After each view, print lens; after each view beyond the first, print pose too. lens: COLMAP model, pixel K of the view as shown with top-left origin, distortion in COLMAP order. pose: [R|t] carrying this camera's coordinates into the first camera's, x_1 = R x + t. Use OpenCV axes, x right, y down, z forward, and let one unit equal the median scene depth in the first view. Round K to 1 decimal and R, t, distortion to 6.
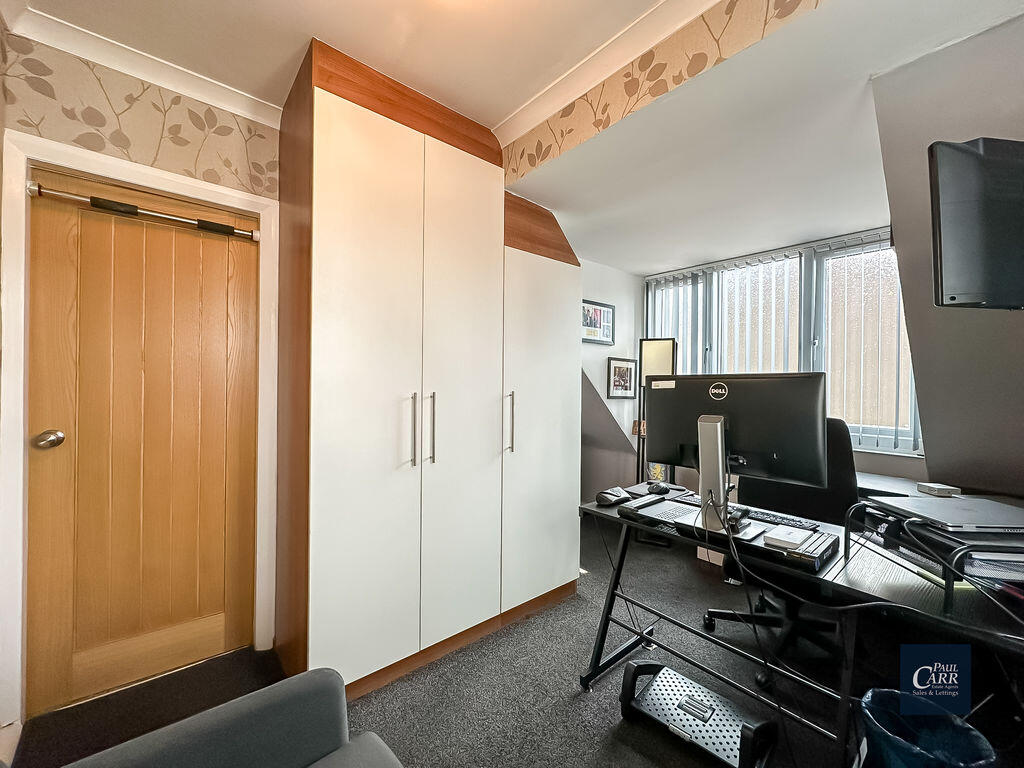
lens RADIAL K [[414.4, 0, 512.0], [0, 414.4, 384.0], [0, 0, 1]] dist [-0.000311, -0.000025]
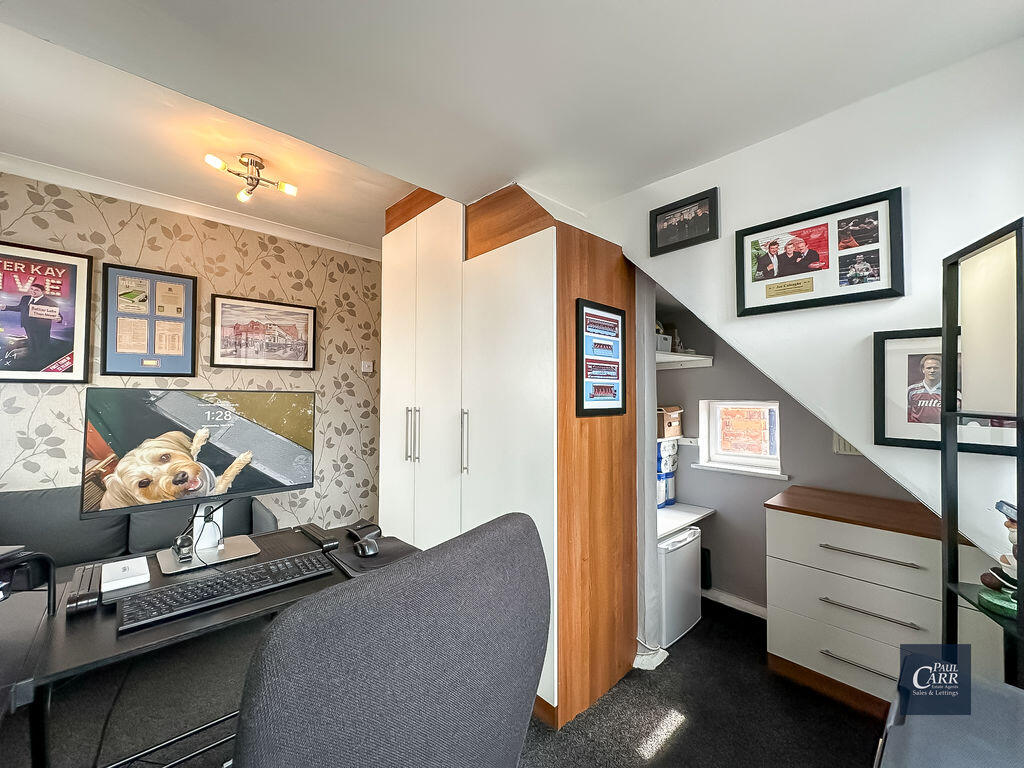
lens RADIAL K [[414.4, 0, 512.0], [0, 414.4, 384.0], [0, 0, 1]] dist [-0.000311, -0.000025]
pose [[0.046819, -0.040349, -0.998088, 0.624338], [-0.003955, 0.999169, -0.040579, -0.000752], [0.998896, 0.005848, 0.046620, 0.688834]]
